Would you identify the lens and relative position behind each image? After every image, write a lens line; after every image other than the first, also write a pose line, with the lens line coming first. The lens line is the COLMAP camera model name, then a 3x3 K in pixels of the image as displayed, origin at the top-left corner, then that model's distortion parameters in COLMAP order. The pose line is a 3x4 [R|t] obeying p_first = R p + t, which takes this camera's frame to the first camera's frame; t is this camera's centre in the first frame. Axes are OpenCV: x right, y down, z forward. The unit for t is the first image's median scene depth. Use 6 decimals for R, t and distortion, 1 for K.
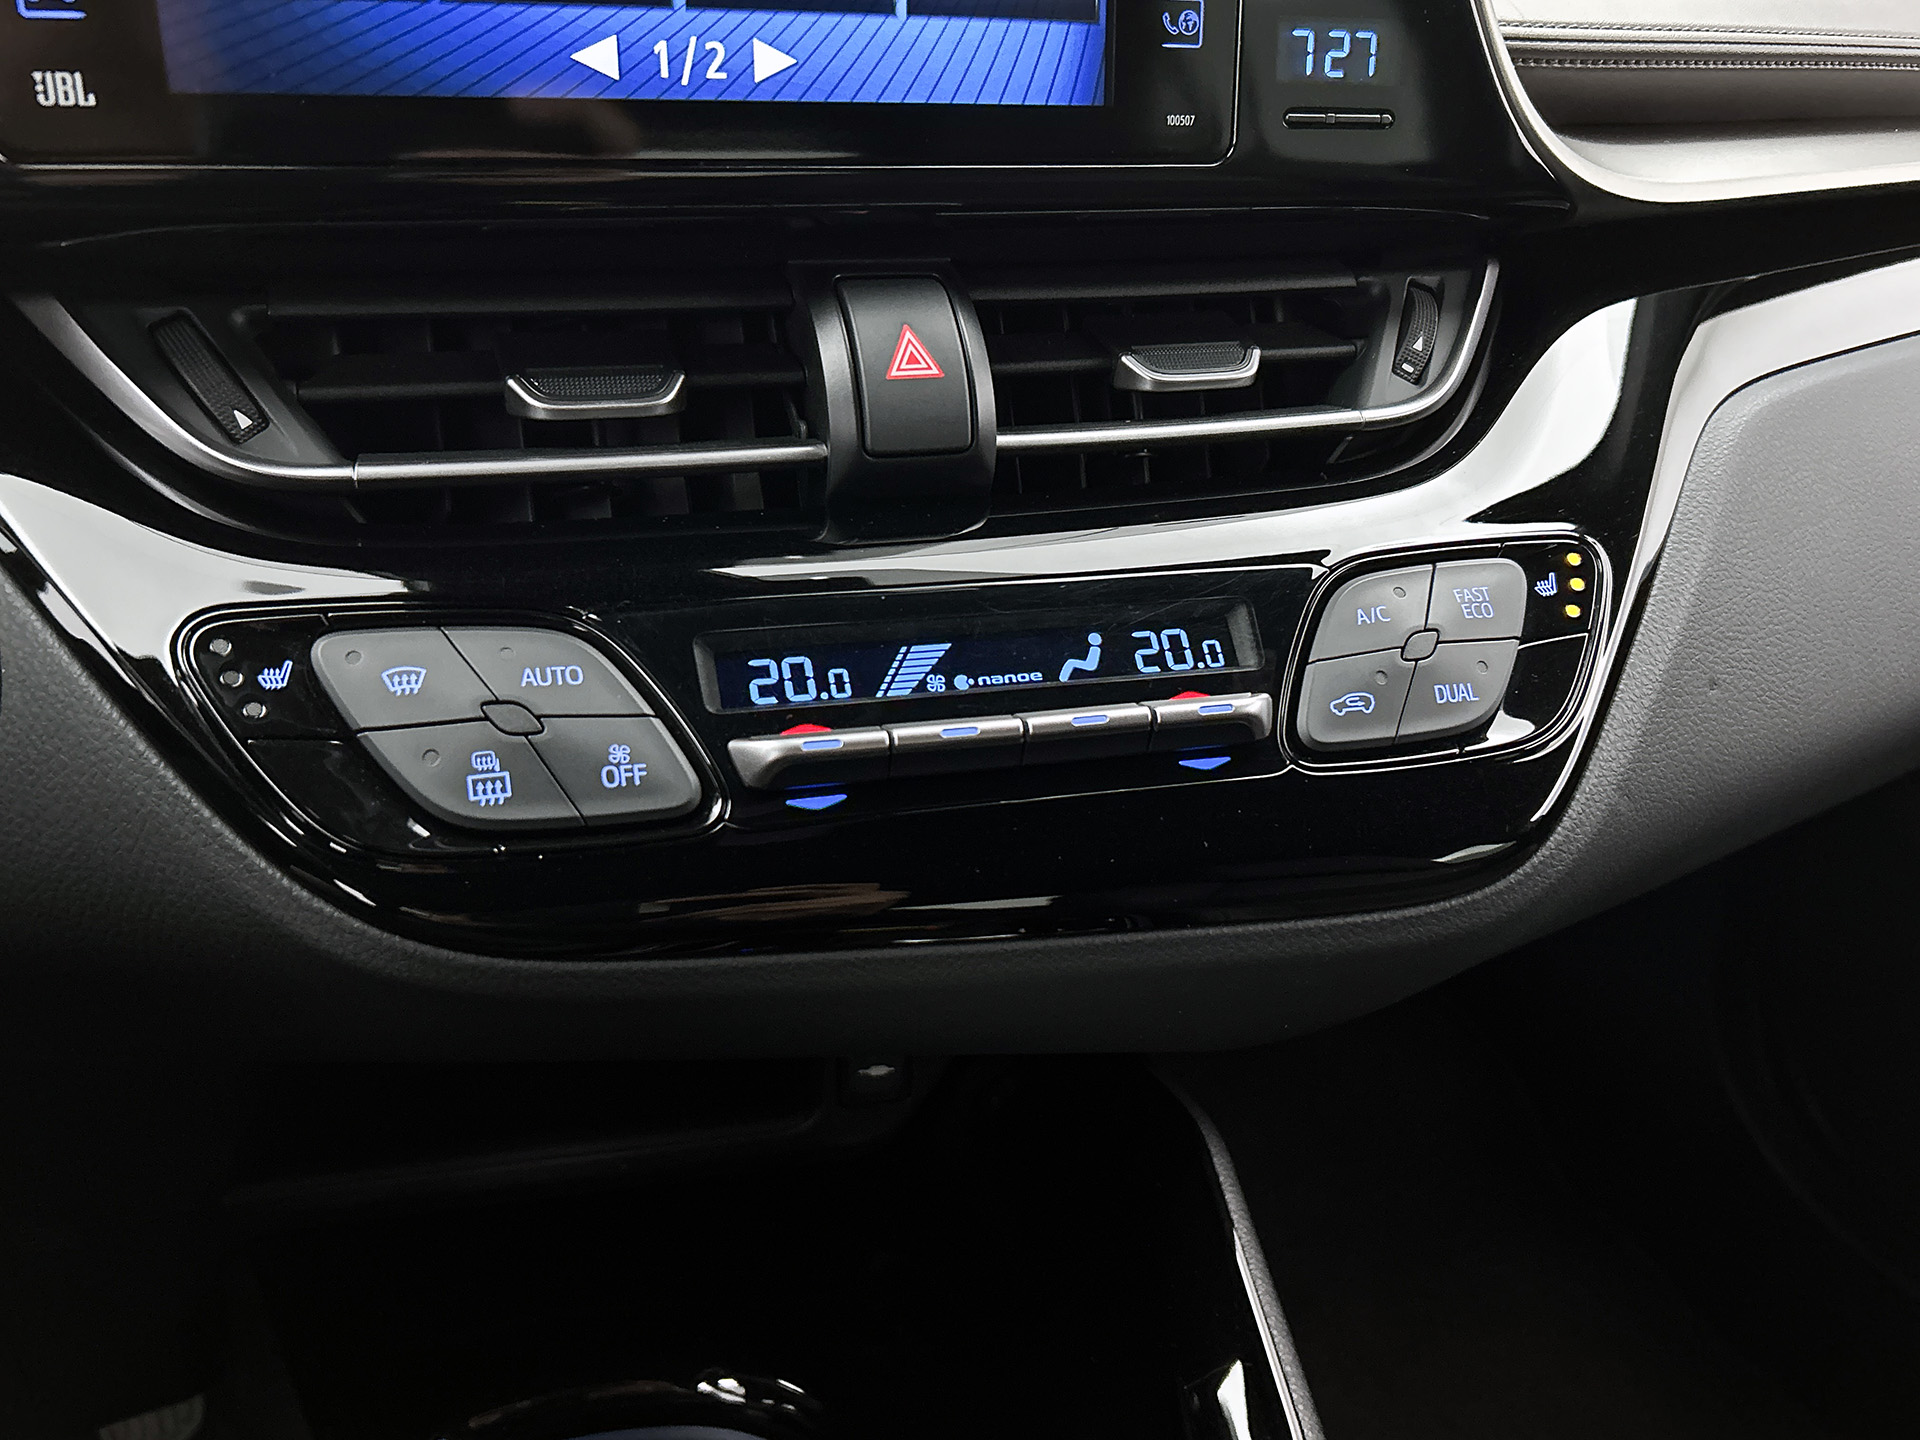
lens RADIAL K [[1568.9, 0, 968.8], [0, 1568.9, 727.6], [0, 0, 1]] dist [0.099151, -0.225895]
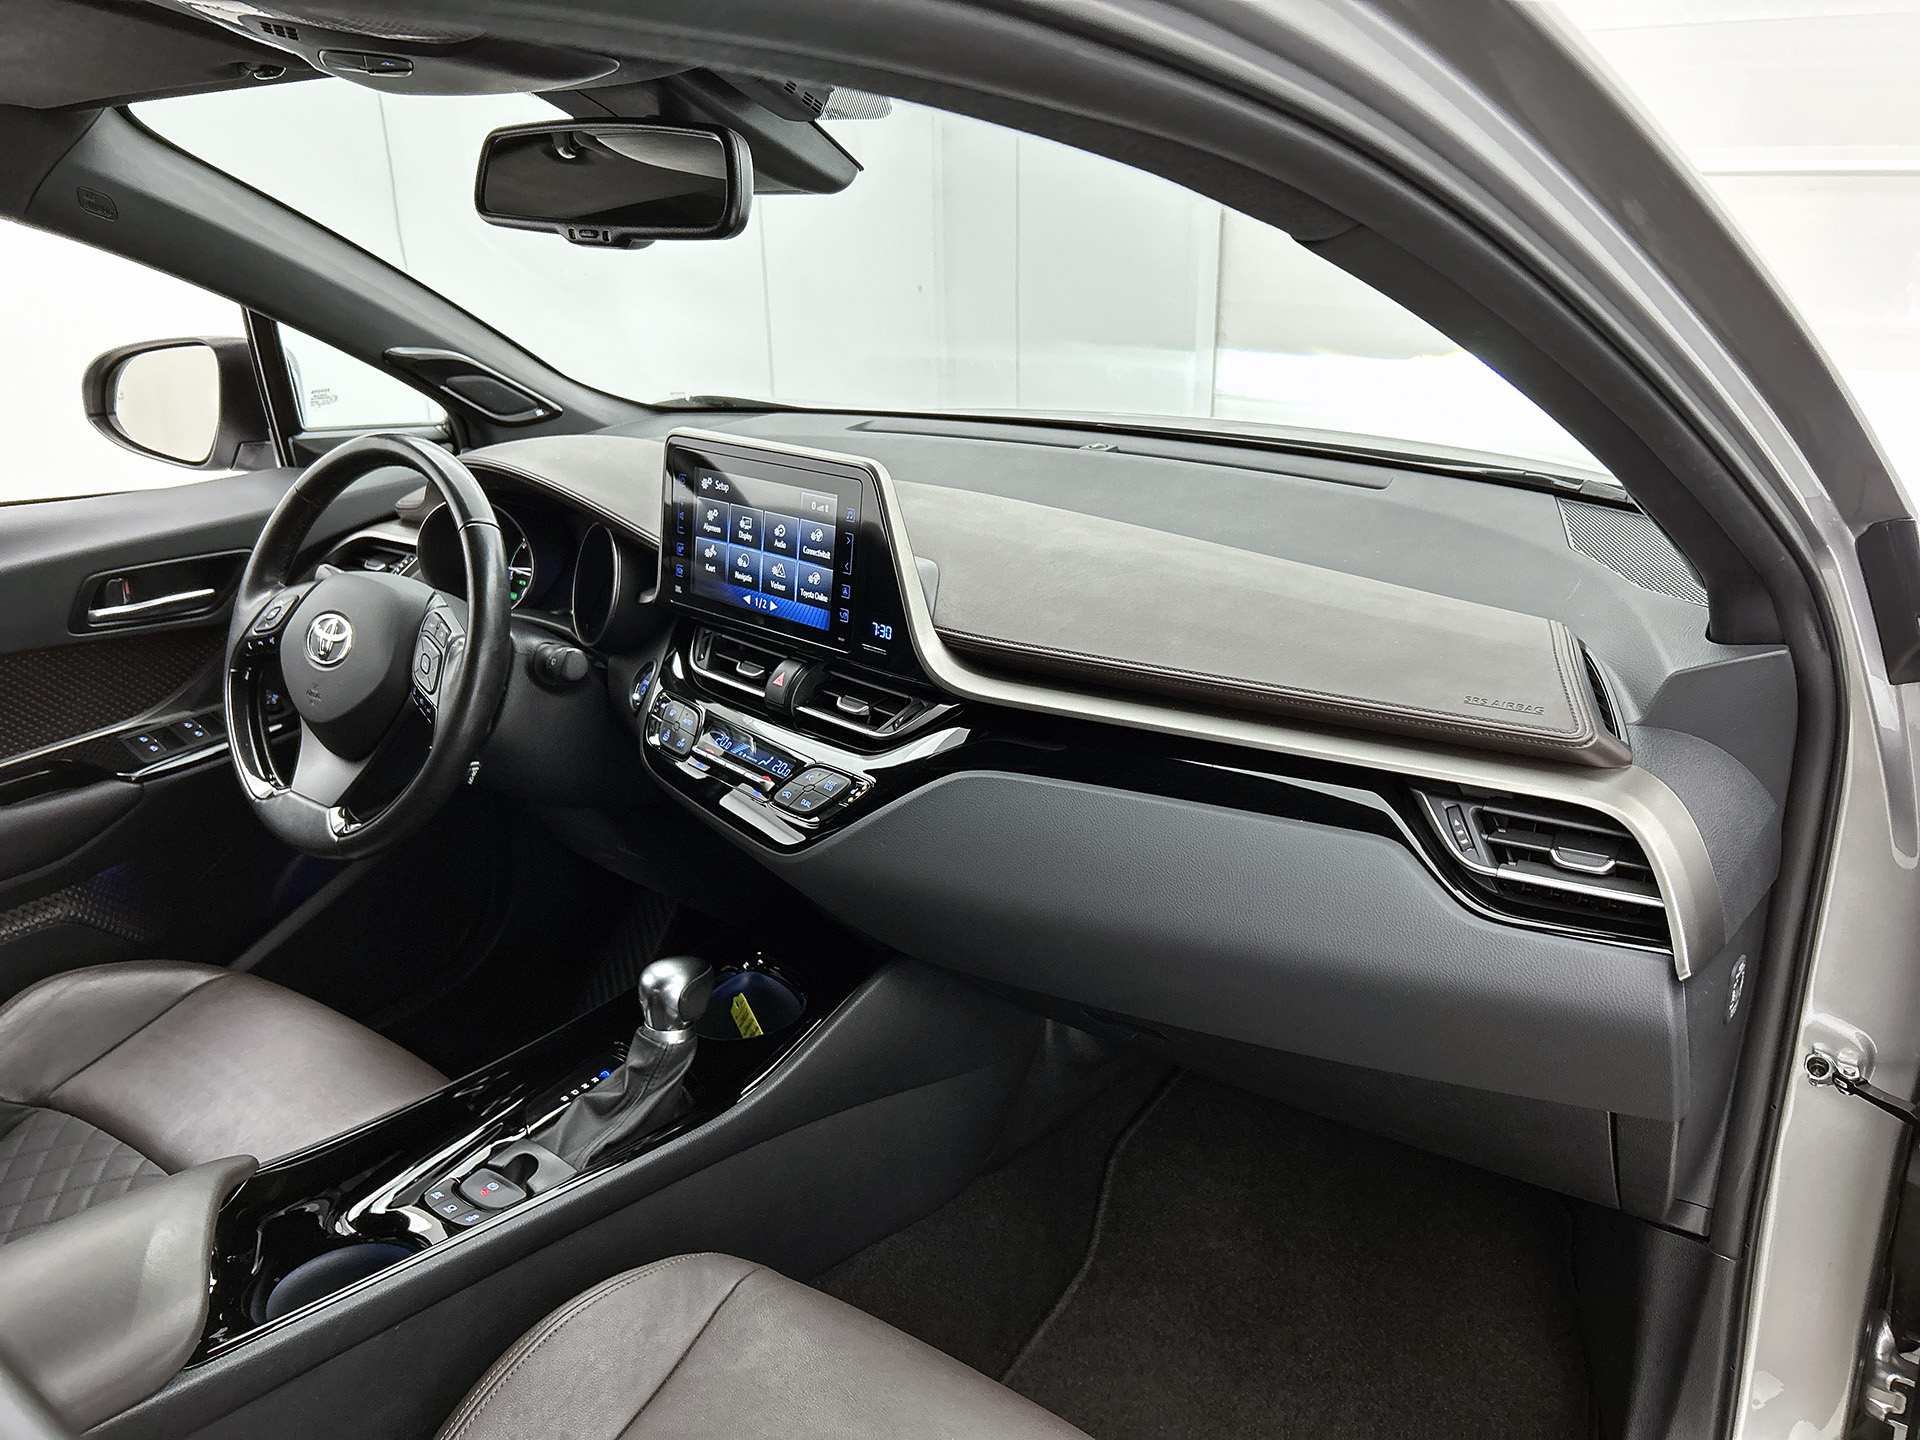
lens RADIAL K [[1545.4, 0, 960.6], [0, 1545.4, 751.0], [0, 0, 1]] dist [-0.001446, -0.003814]
pose [[0.420830, 0.273498, -0.864928, 3.542757], [-0.387937, 0.916142, 0.100942, -0.635616], [0.820004, 0.293058, 0.491640, -0.481233]]
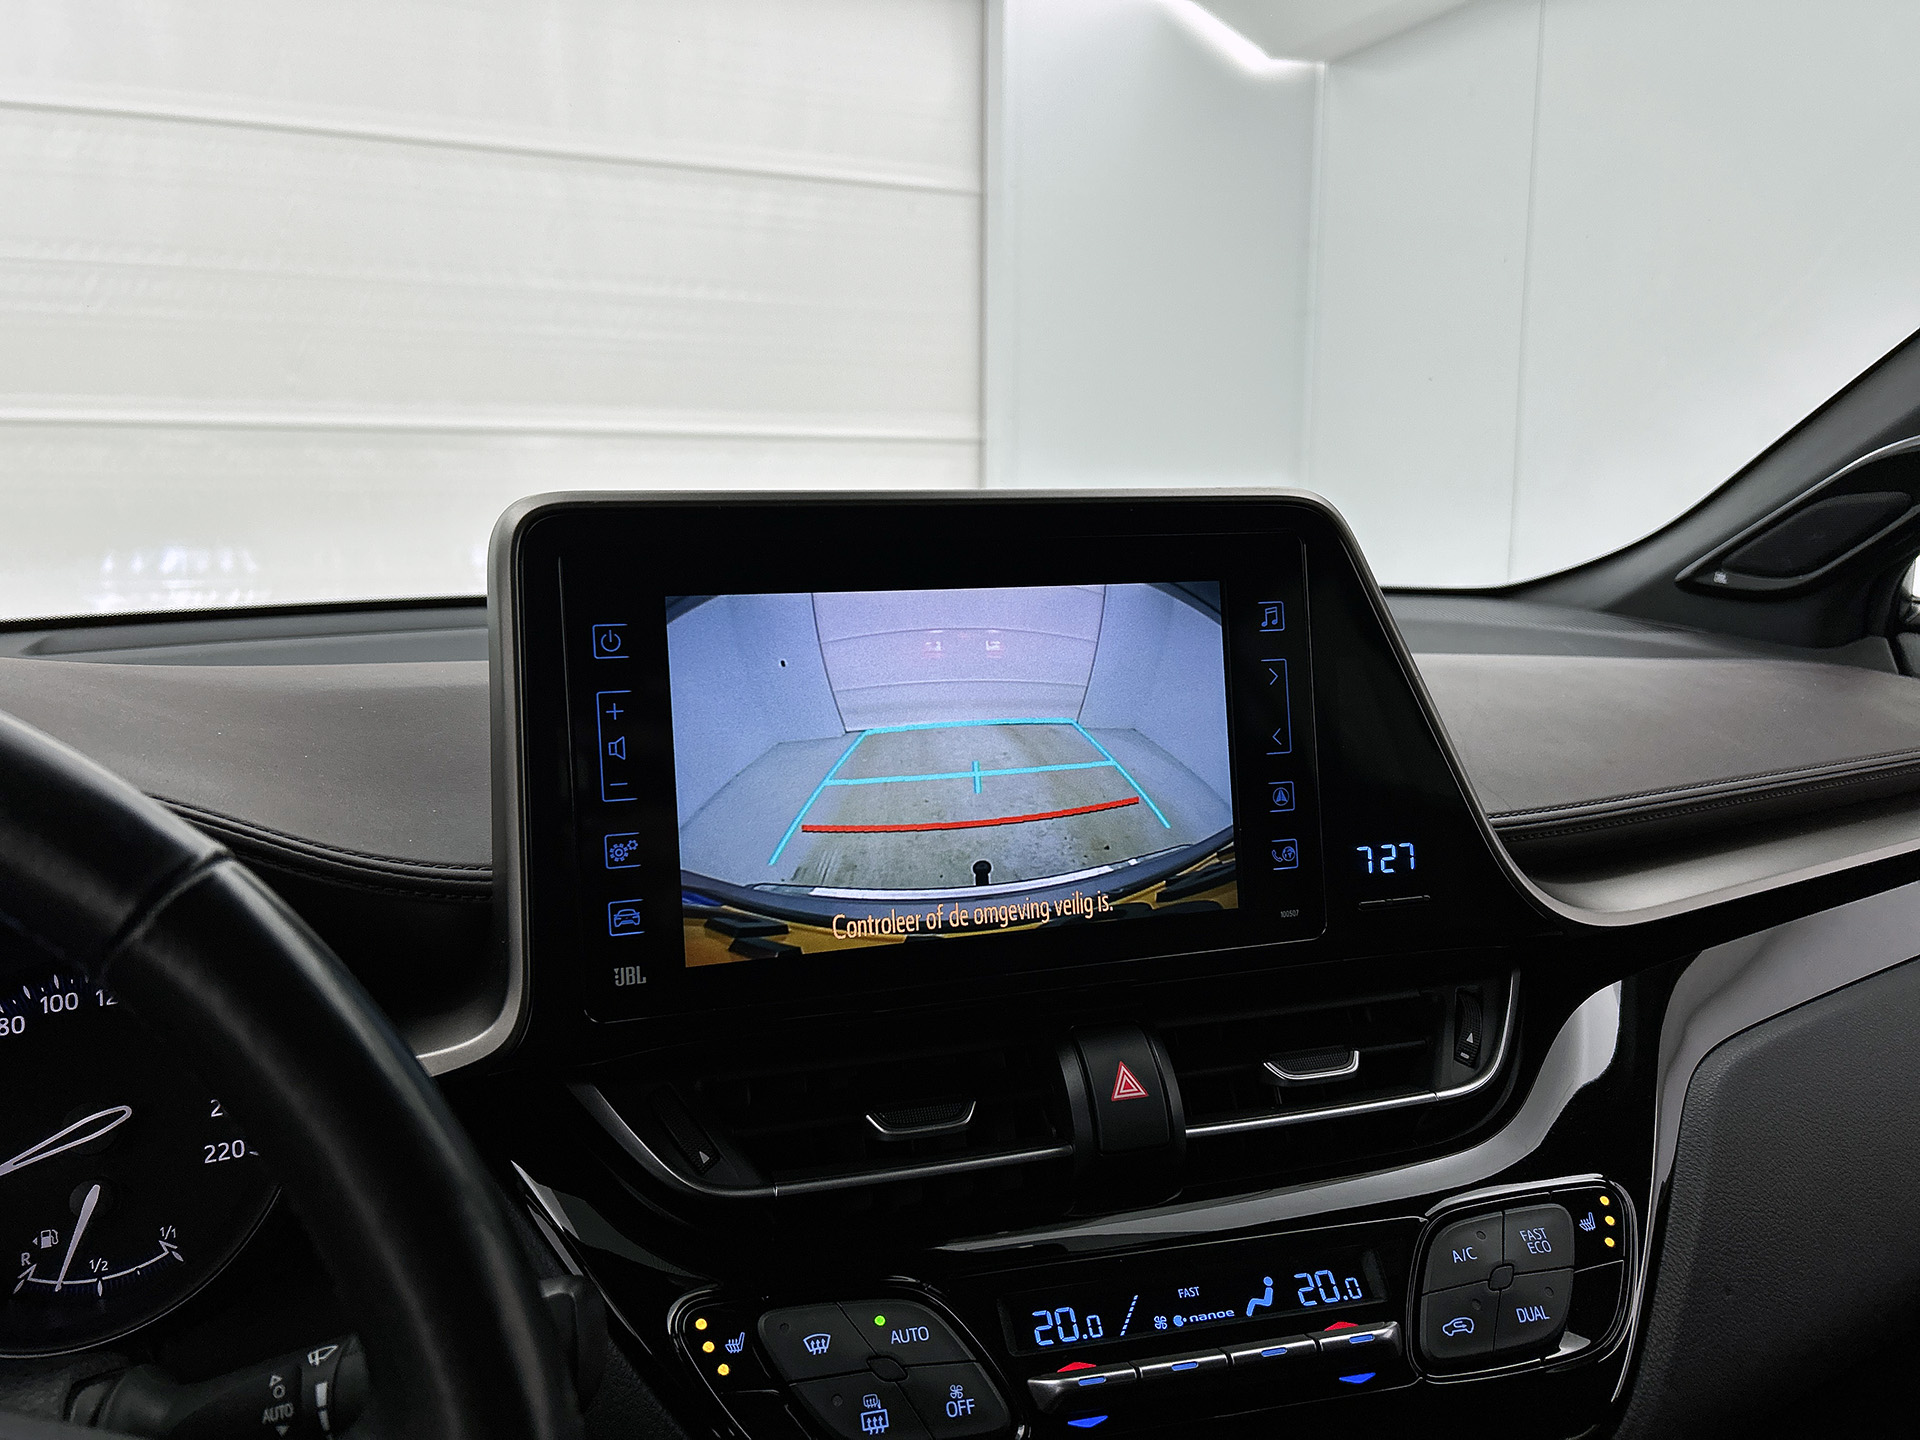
lens RADIAL K [[1471.3, 0, 979.6], [0, 1471.3, 703.6], [0, 0, 1]] dist [0.013130, -0.020588]
pose [[0.997036, -0.052823, -0.055930, -0.077544], [0.030971, 0.941093, -0.336726, -0.107834], [0.070422, 0.333995, 0.939940, -0.442946]]
